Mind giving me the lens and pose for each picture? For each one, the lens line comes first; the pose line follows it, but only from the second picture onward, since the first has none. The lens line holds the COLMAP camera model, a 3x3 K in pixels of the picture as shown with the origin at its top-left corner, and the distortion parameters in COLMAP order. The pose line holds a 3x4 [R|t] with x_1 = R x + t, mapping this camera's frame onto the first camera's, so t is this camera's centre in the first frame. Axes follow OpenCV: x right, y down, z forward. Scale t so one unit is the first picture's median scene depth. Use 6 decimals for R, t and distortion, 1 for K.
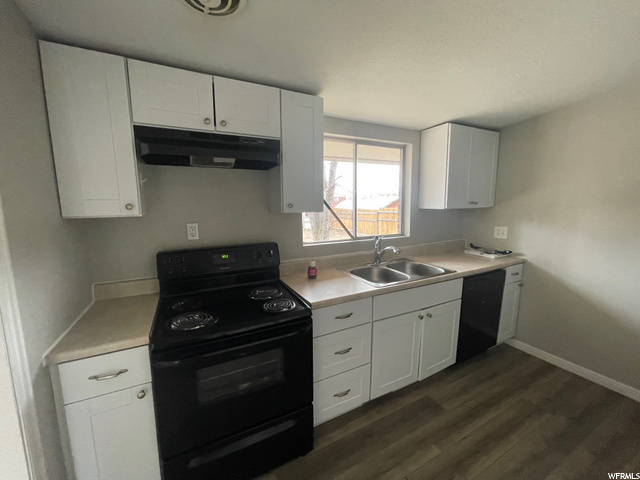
lens RADIAL K [[258.6, 0, 319.4], [0, 258.6, 235.5], [0, 0, 1]] dist [0.000084, -0.000420]
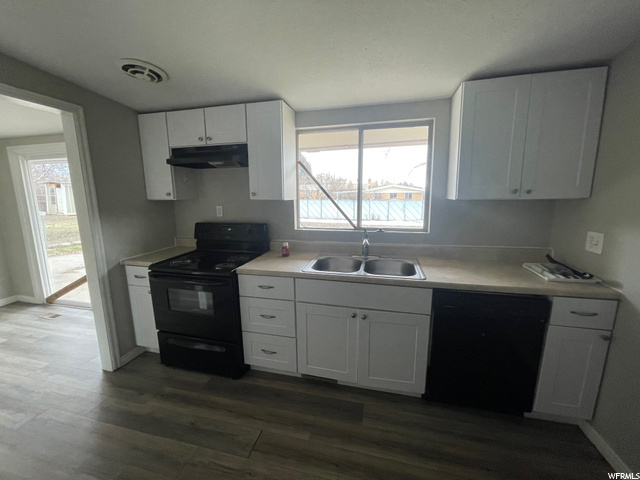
lens RADIAL K [[258.6, 0, 319.4], [0, 258.6, 235.5], [0, 0, 1]] dist [0.000084, -0.000420]
pose [[0.751062, 0.106761, -0.651543, 0.872921], [-0.081265, 0.994284, 0.069244, -0.023897], [0.655211, 0.000941, 0.755445, 0.218045]]
